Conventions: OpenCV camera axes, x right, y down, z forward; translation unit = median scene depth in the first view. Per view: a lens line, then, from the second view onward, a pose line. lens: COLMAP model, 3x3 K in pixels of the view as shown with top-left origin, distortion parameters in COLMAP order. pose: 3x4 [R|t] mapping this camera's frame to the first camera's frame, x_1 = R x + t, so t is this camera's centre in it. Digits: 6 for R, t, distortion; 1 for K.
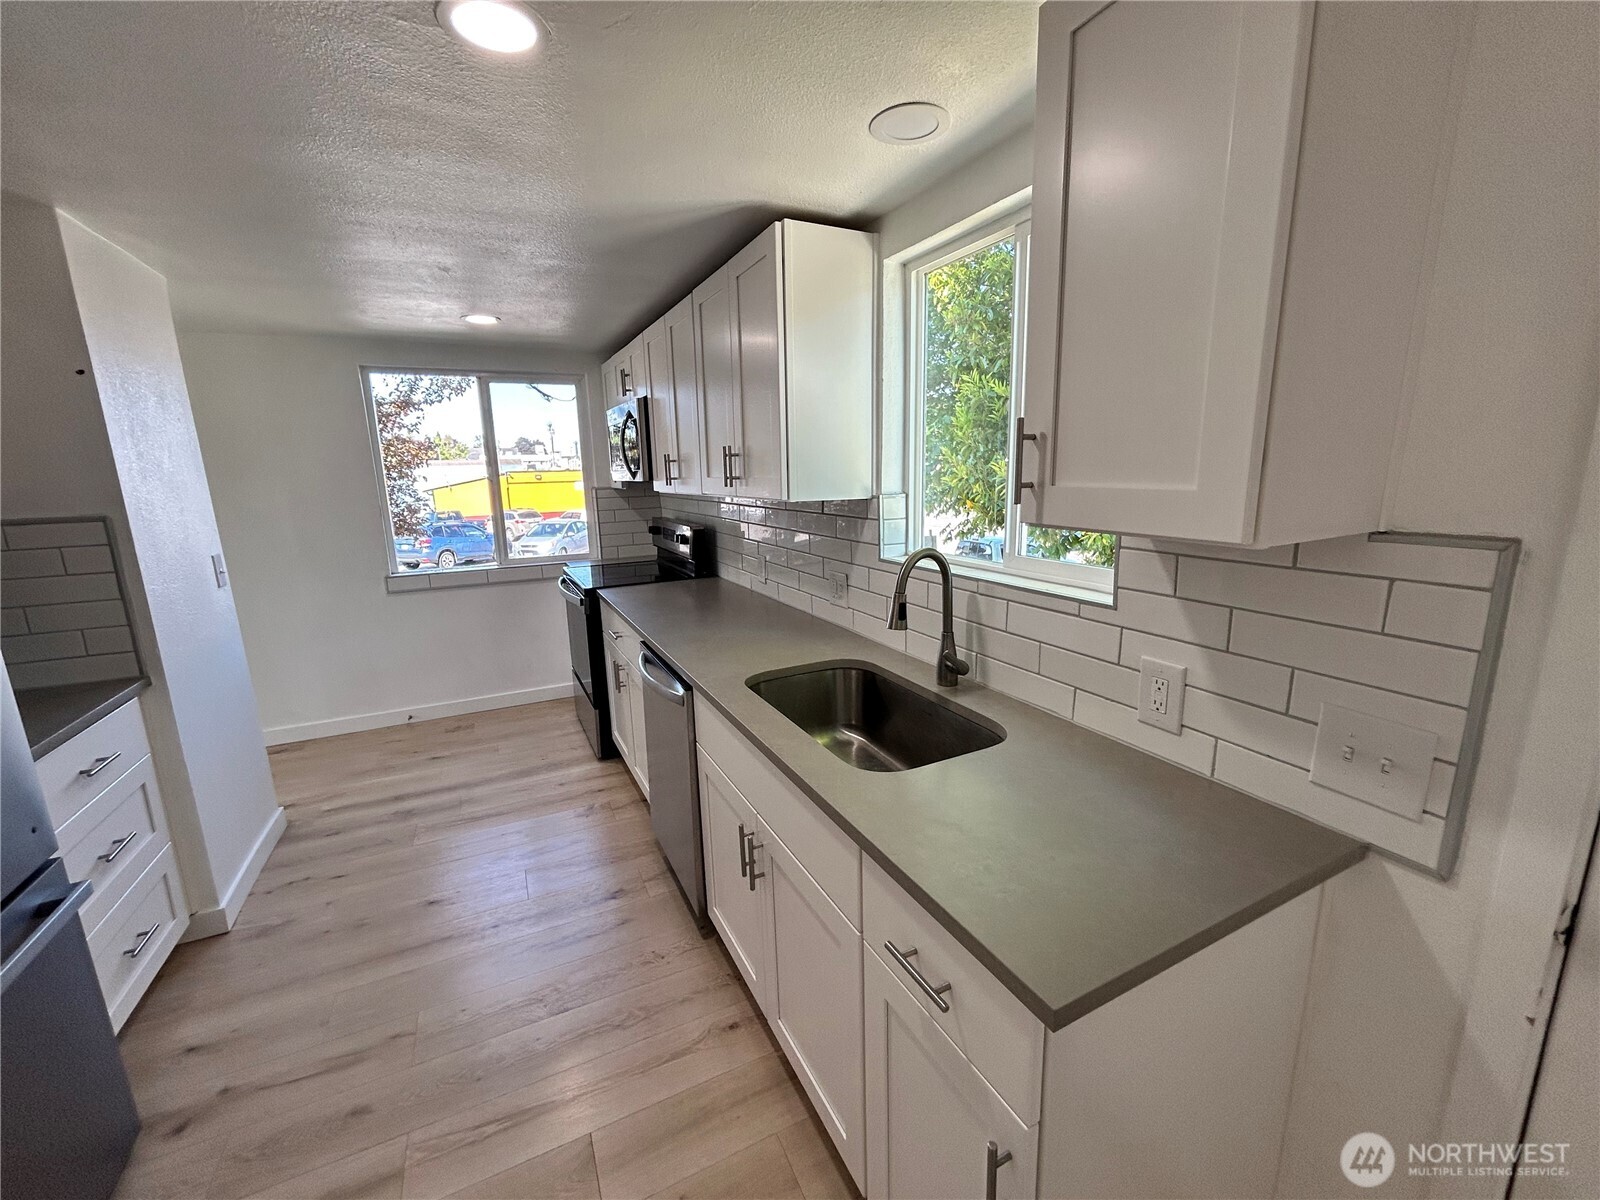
lens RADIAL K [[645.3, 0, 795.6], [0, 645.3, 598.6], [0, 0, 1]] dist [-0.000592, -0.000323]
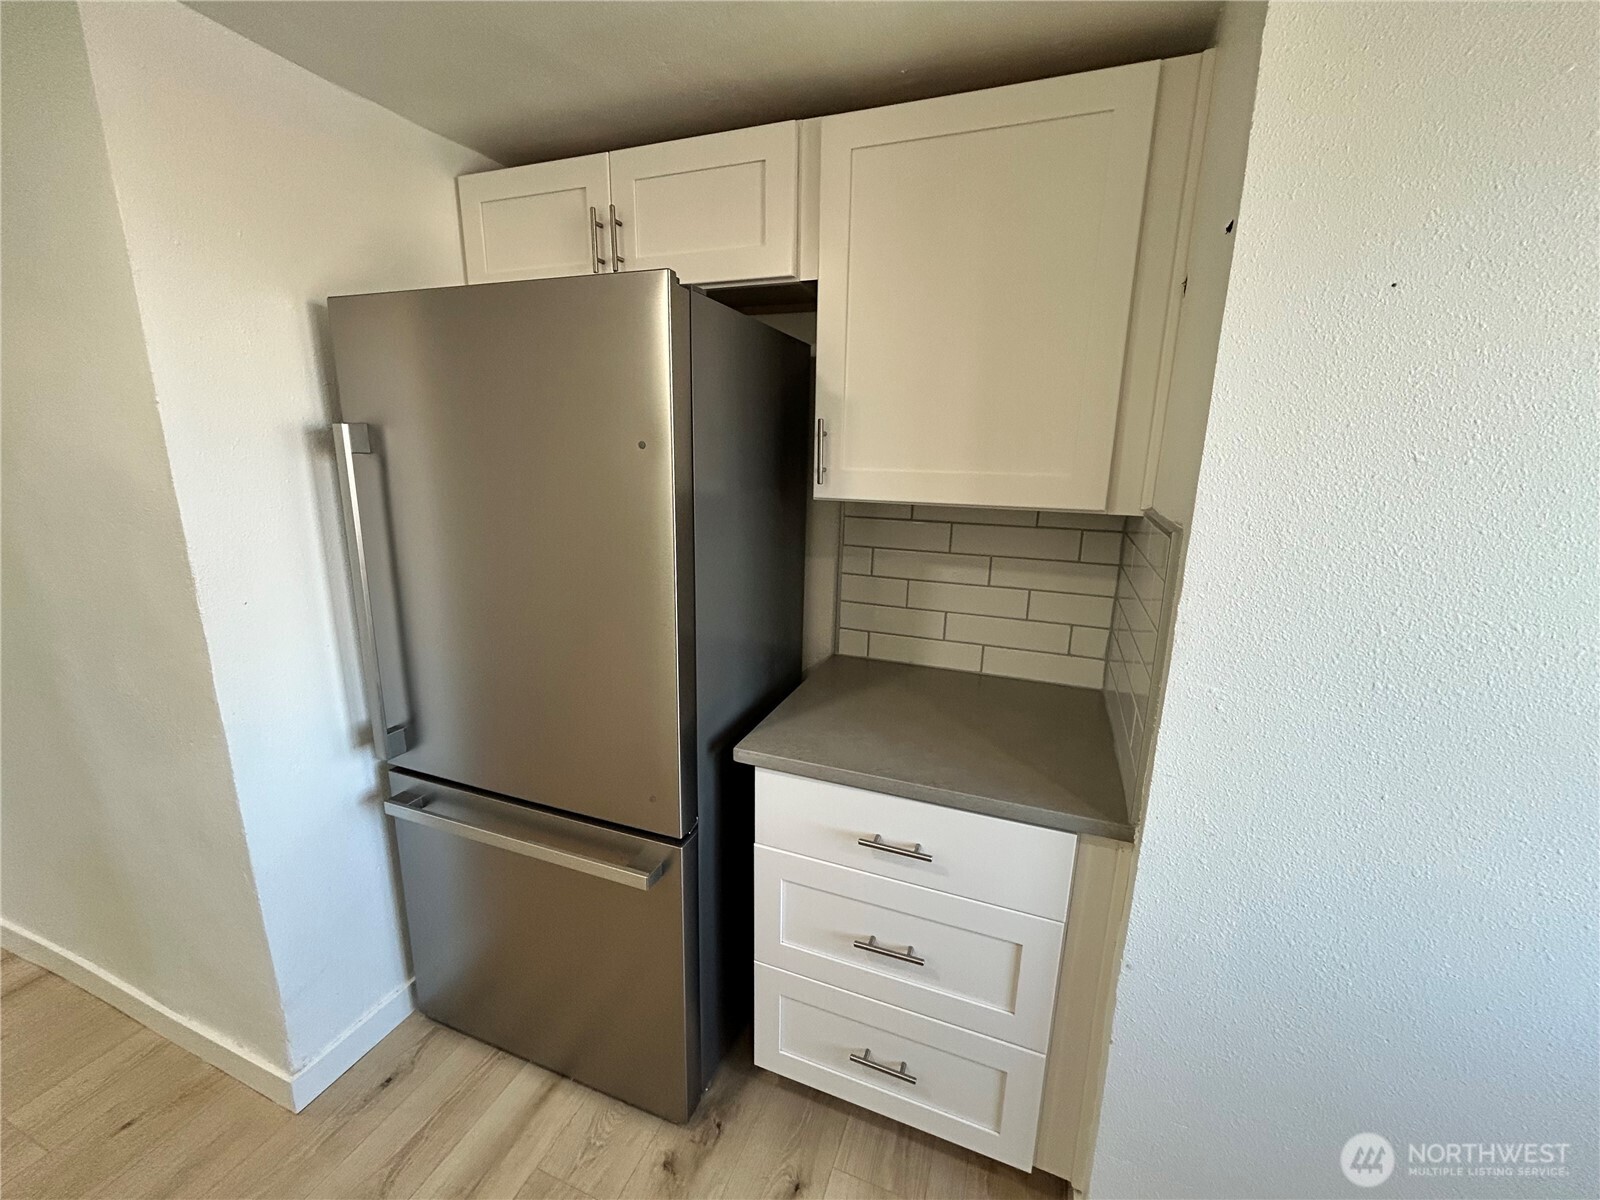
lens RADIAL K [[642.4, 0, 802.6], [0, 642.4, 598.4], [0, 0, 1]] dist [0.000432, 0.000345]
pose [[-0.735523, 0.175426, -0.654394, -0.376495], [-0.124827, 0.914270, 0.385394, -0.169673], [0.665901, 0.365152, -0.650568, 0.835901]]
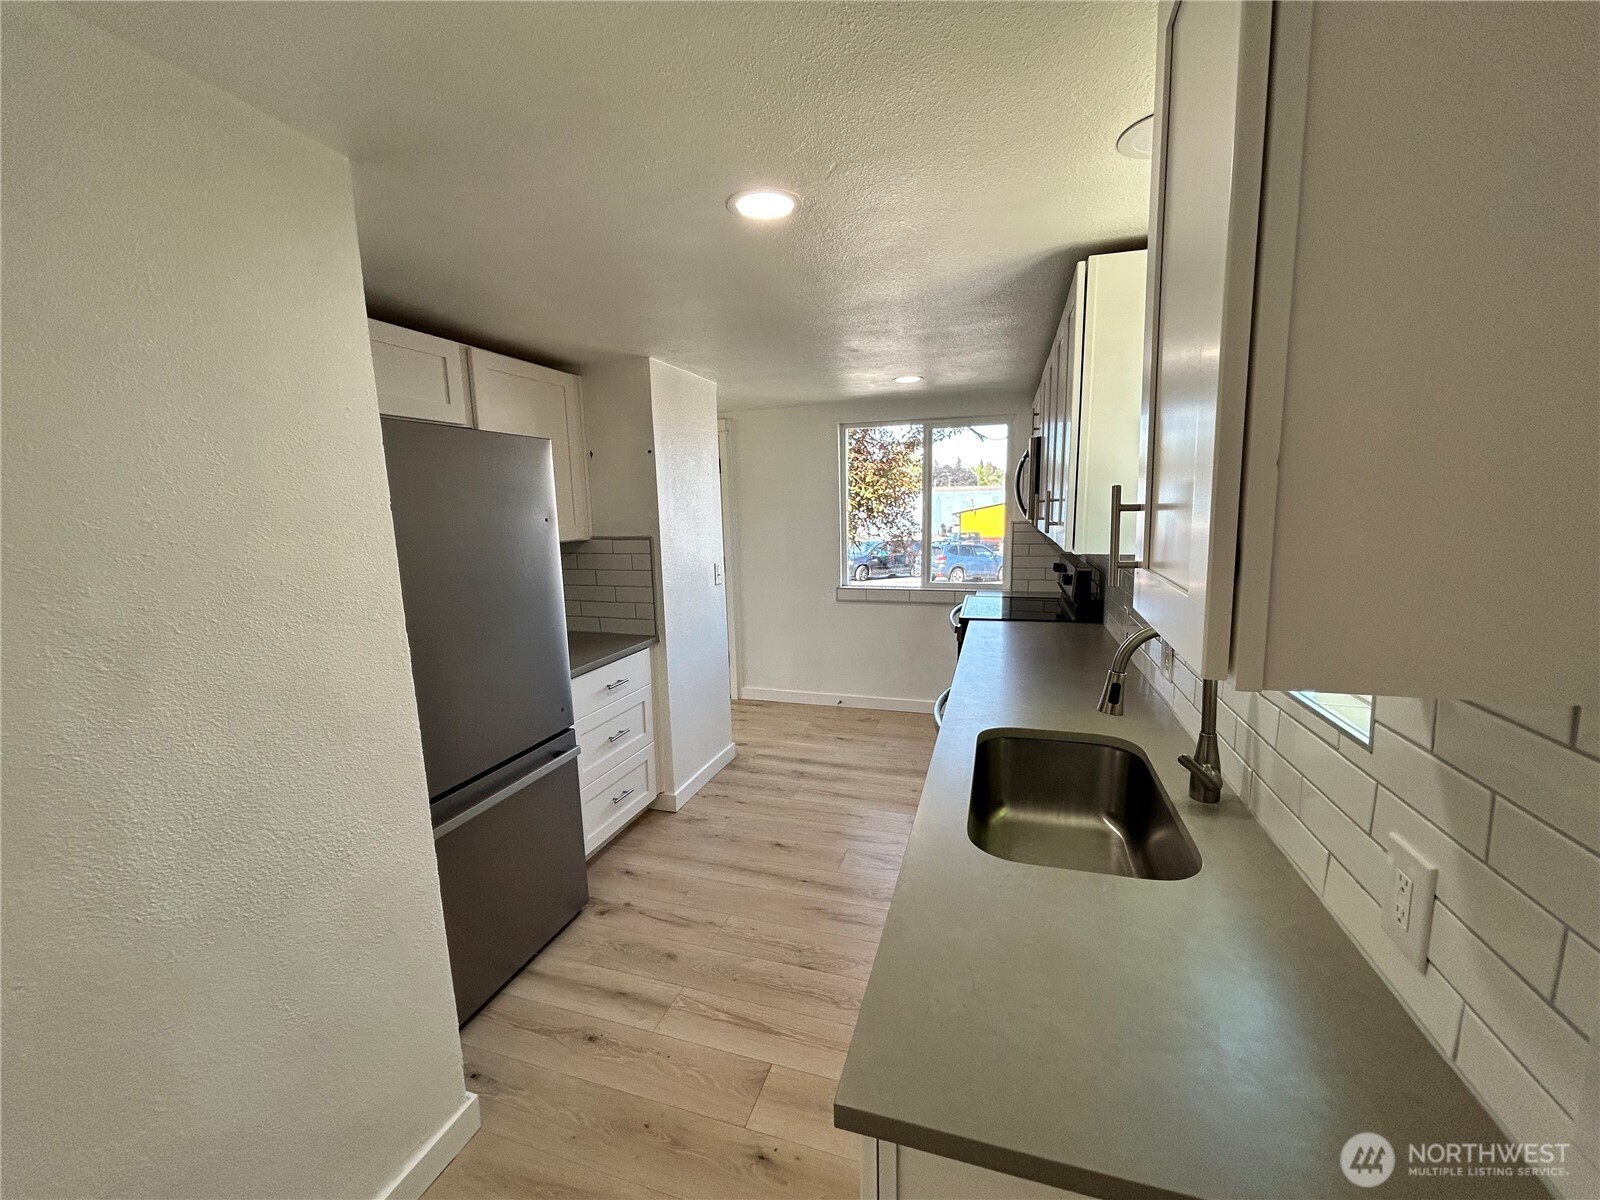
lens RADIAL K [[642.4, 0, 802.6], [0, 642.4, 598.4], [0, 0, 1]] dist [0.000432, 0.000345]
pose [[0.724971, 0.109787, -0.679974, 0.251291], [-0.134015, 0.990832, 0.017094, -0.037012], [0.675616, 0.078734, 0.733037, 0.048081]]
